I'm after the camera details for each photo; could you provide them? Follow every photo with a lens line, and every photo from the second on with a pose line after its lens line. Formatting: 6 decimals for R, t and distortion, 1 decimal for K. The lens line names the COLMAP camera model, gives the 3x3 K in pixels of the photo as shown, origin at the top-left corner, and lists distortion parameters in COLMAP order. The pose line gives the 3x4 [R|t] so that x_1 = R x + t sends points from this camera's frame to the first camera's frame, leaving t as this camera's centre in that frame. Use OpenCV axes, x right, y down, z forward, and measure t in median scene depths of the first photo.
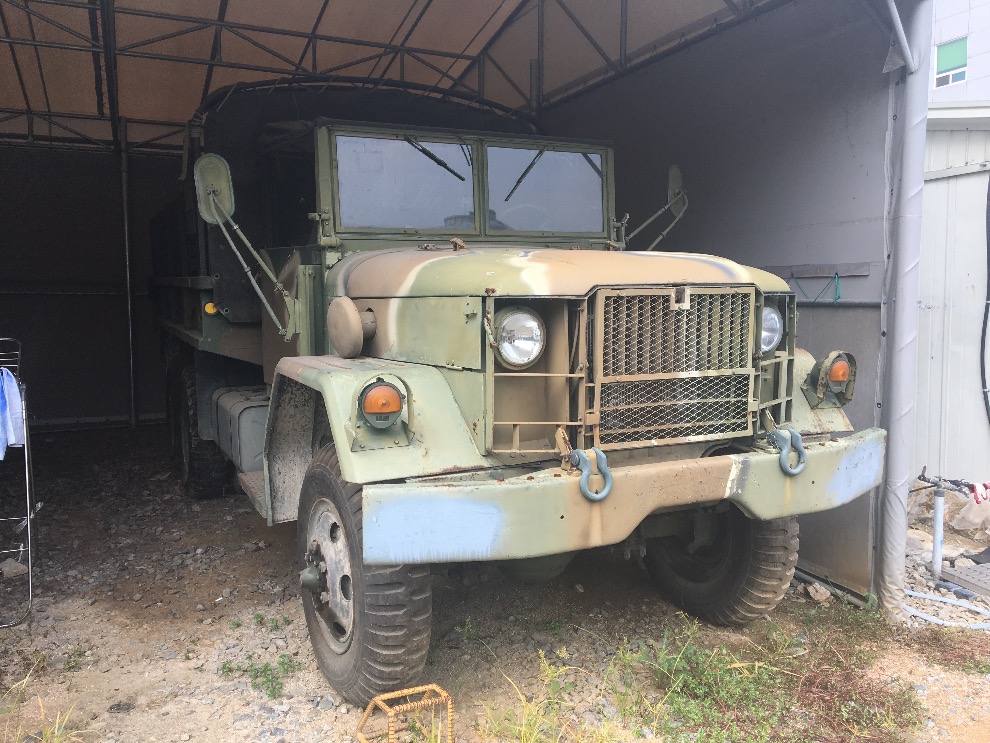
lens RADIAL K [[894.0, 0, 501.8], [0, 894.0, 372.4], [0, 0, 1]] dist [0.007716, -0.014445]
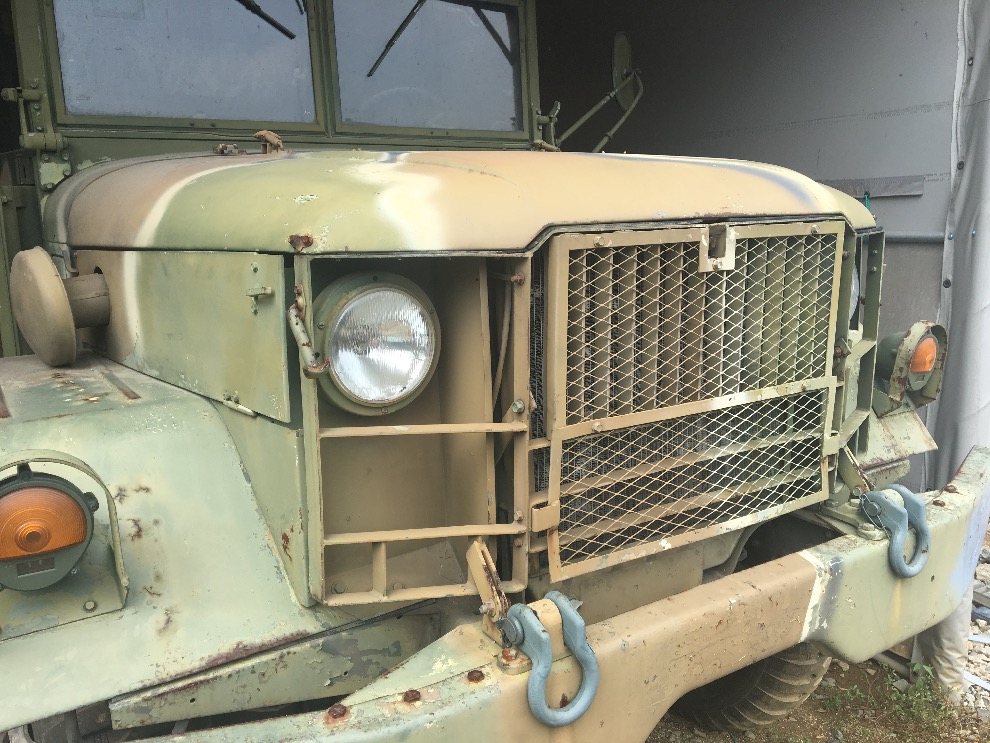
lens RADIAL K [[894.0, 0, 501.8], [0, 894.0, 372.4], [0, 0, 1]] dist [0.007716, -0.014445]
pose [[0.992799, -0.030611, 0.115812, 0.027655], [0.020565, 0.995999, 0.086967, -0.060812], [-0.118011, -0.083959, 0.989457, 0.538611]]
